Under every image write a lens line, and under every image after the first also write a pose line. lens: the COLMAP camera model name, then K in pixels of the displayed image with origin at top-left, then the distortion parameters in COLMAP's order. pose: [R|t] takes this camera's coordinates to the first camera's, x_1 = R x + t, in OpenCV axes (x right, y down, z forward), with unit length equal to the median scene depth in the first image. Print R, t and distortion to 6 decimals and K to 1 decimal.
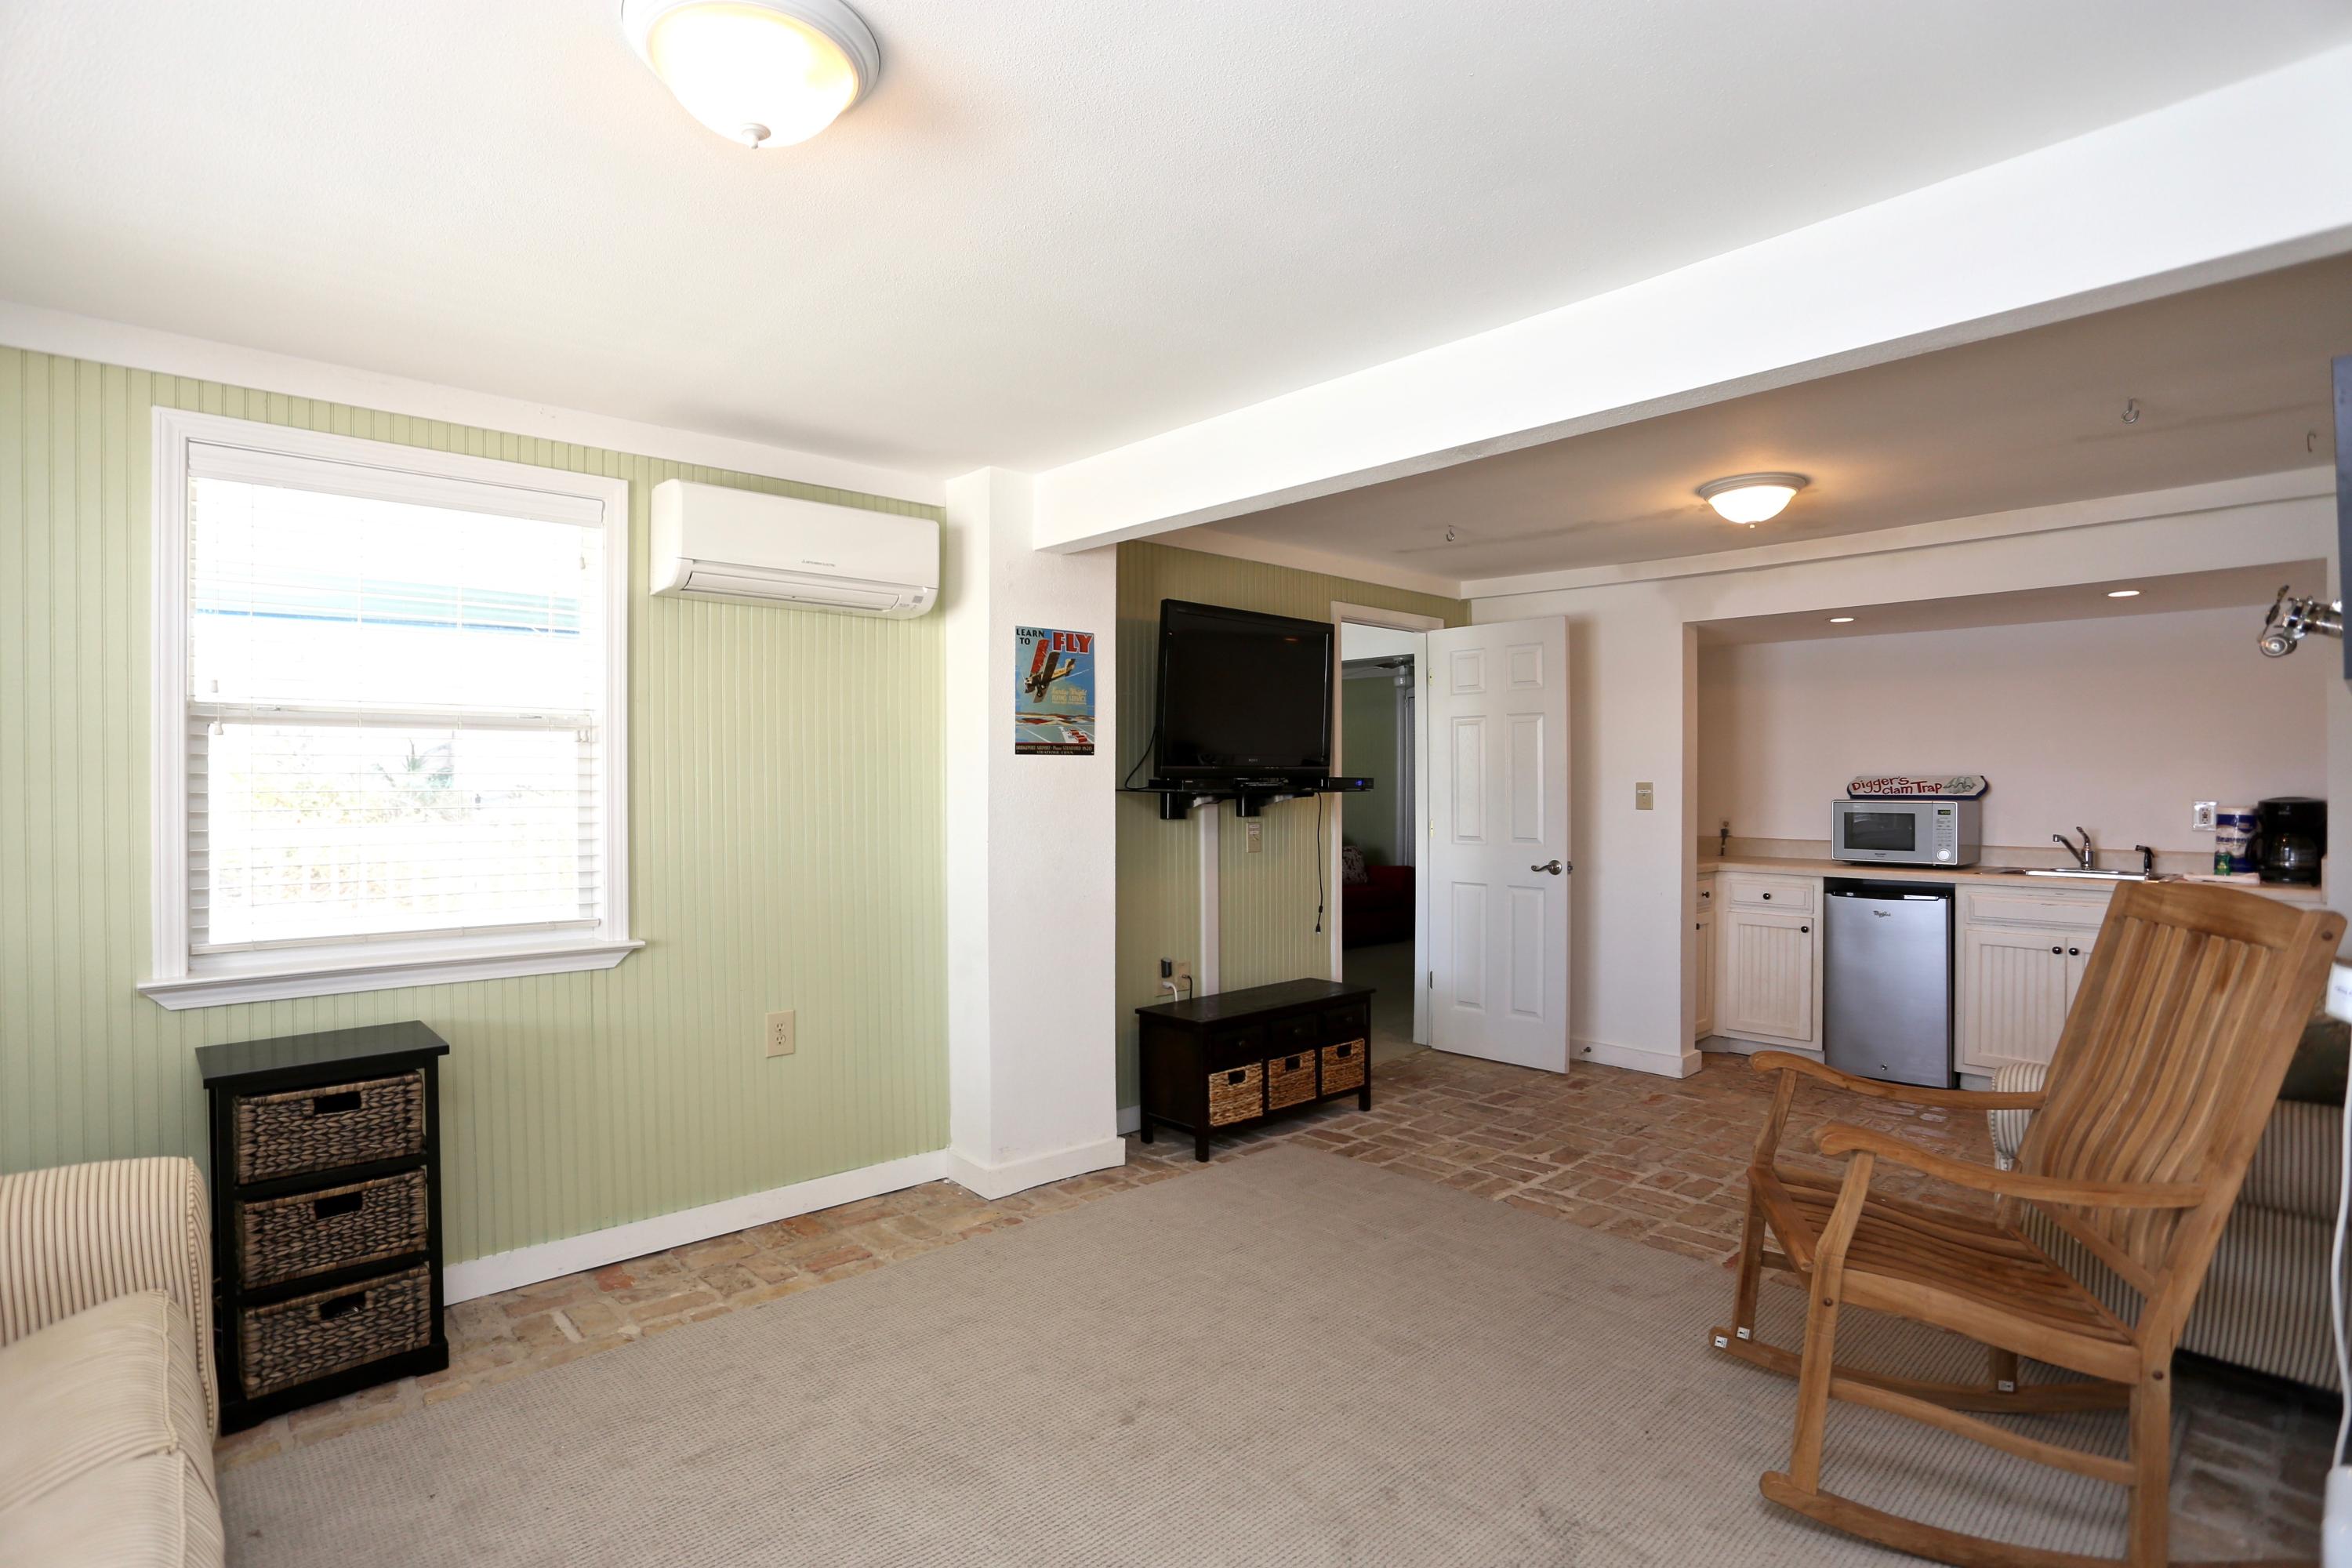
lens RADIAL K [[1157.4, 0, 1168.7], [0, 1157.4, 788.4], [0, 0, 1]] dist [-0.070866, 0.032002]
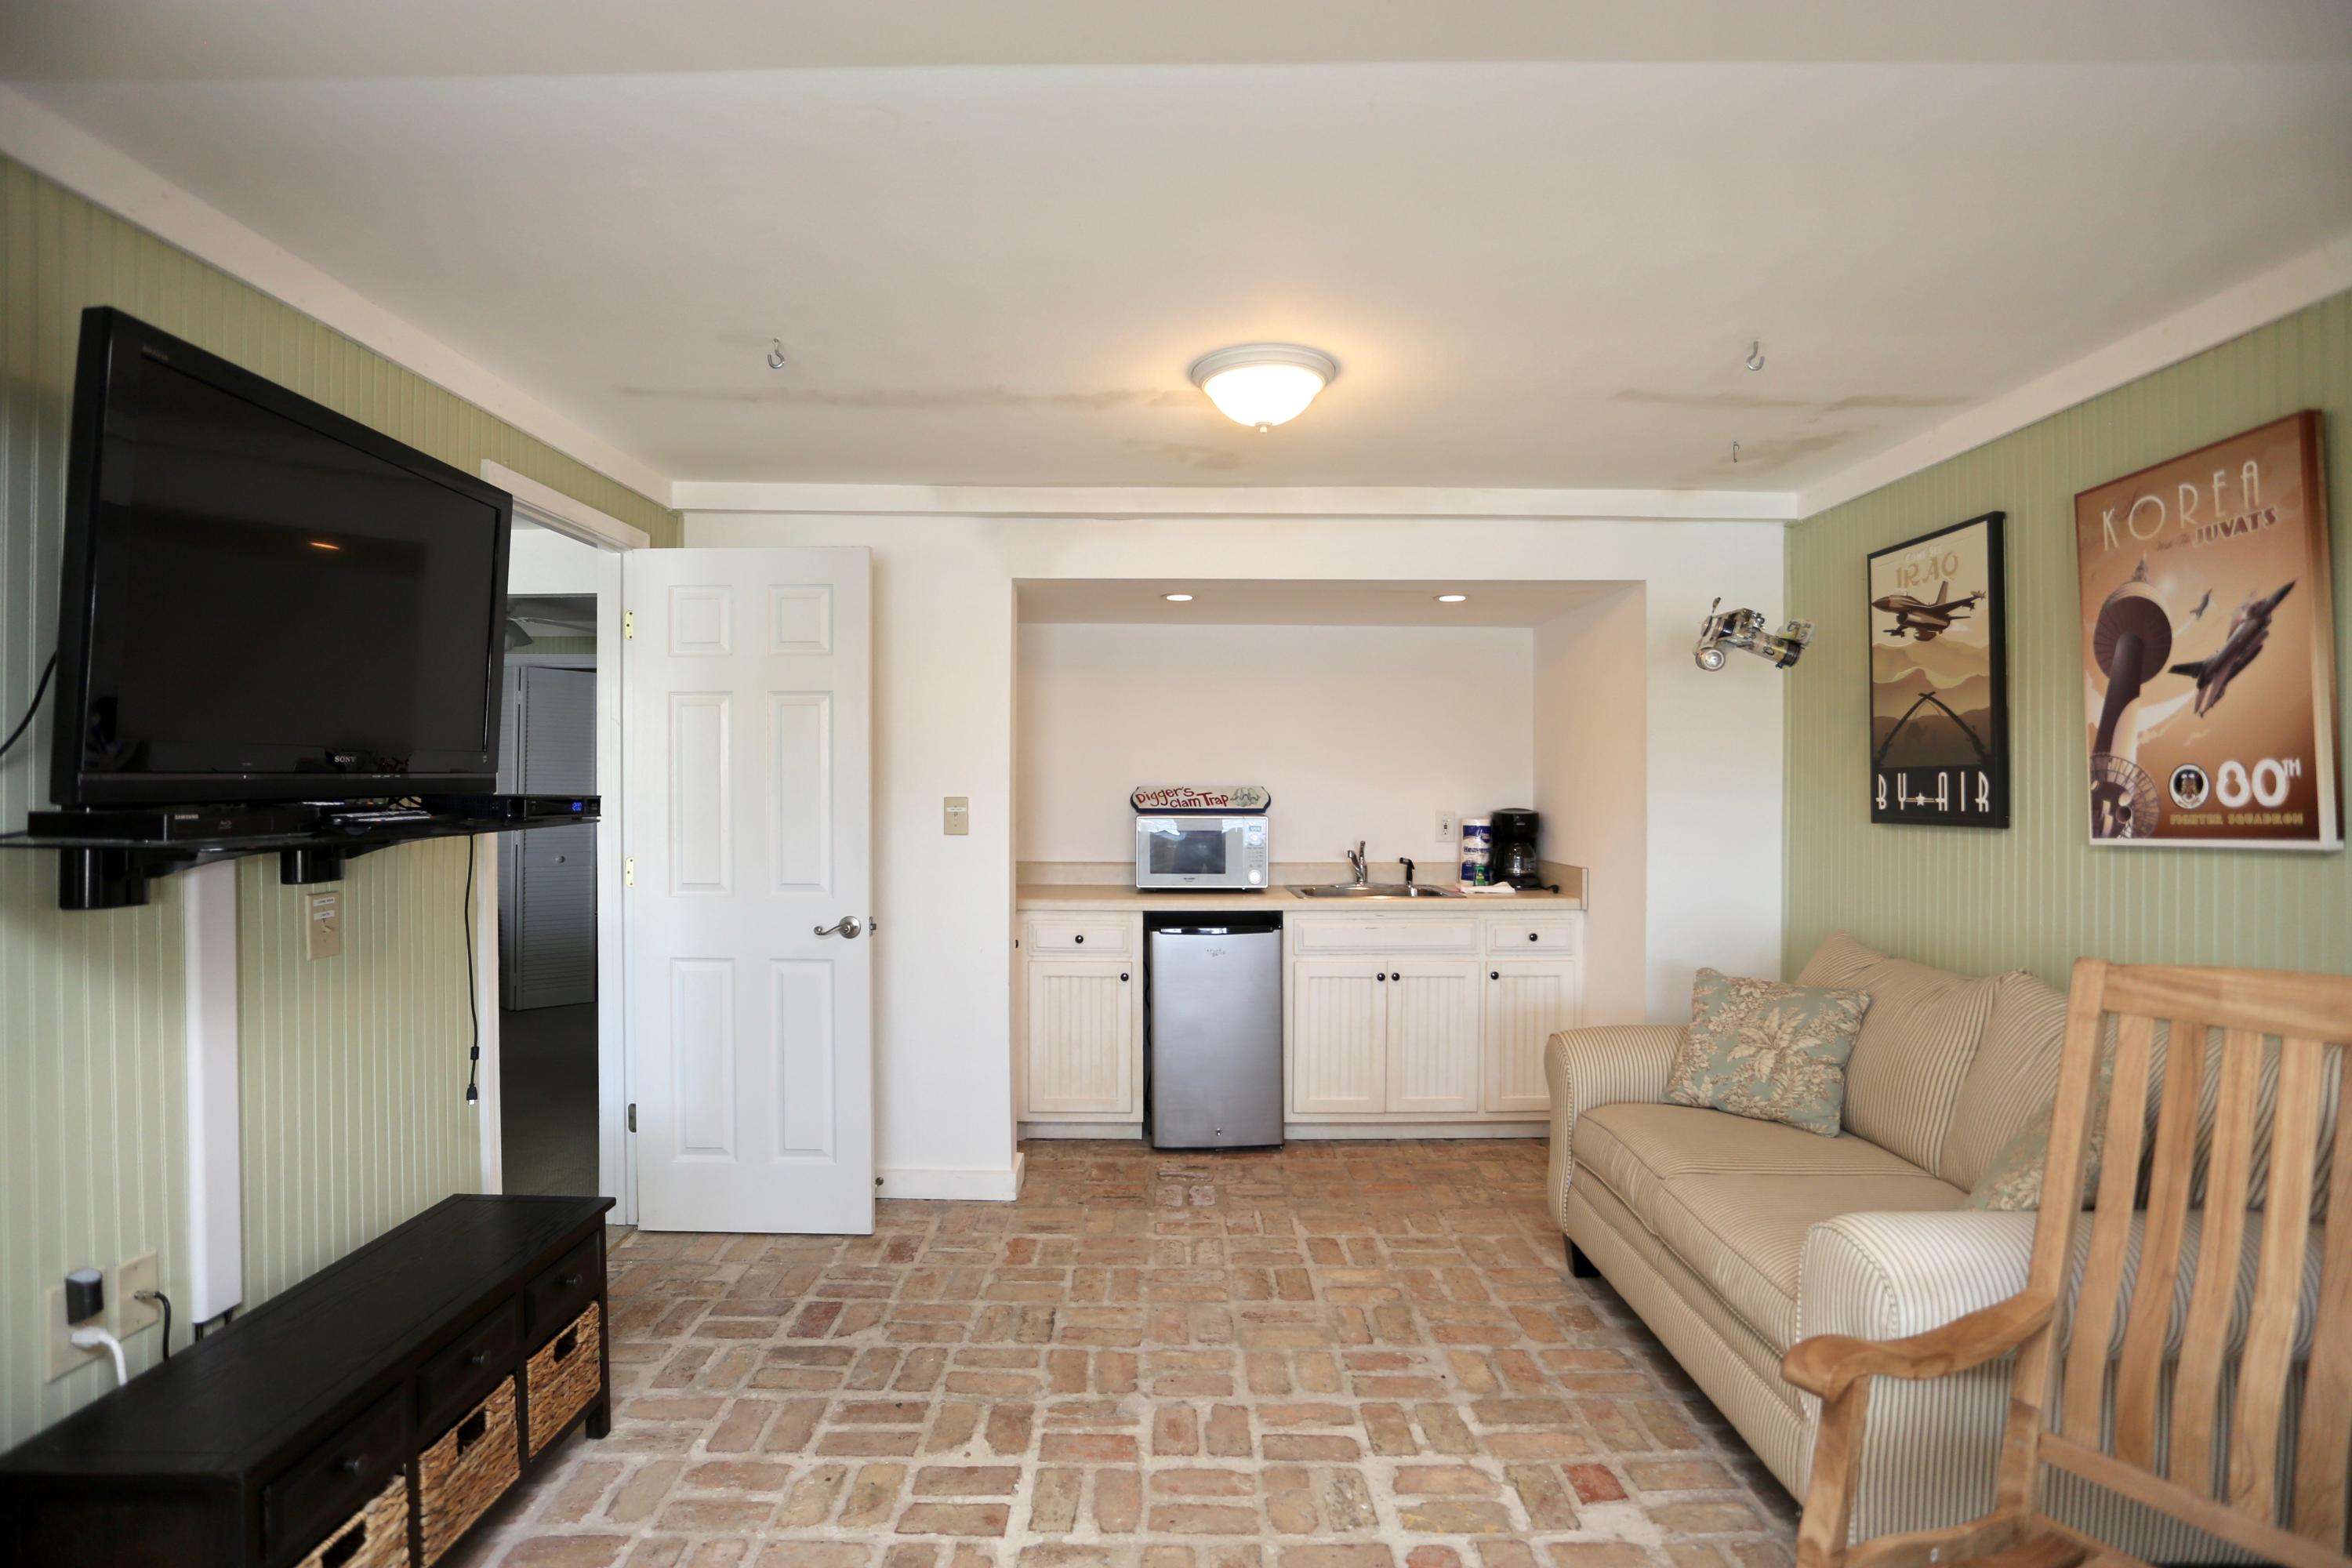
lens RADIAL K [[1157.4, 0, 1168.7], [0, 1157.4, 788.4], [0, 0, 1]] dist [-0.070866, 0.032002]
pose [[0.681311, -0.002554, 0.731990, -0.023880], [0.001710, 0.999997, 0.001897, -0.012748], [-0.731992, -0.000041, 0.681313, 0.448510]]
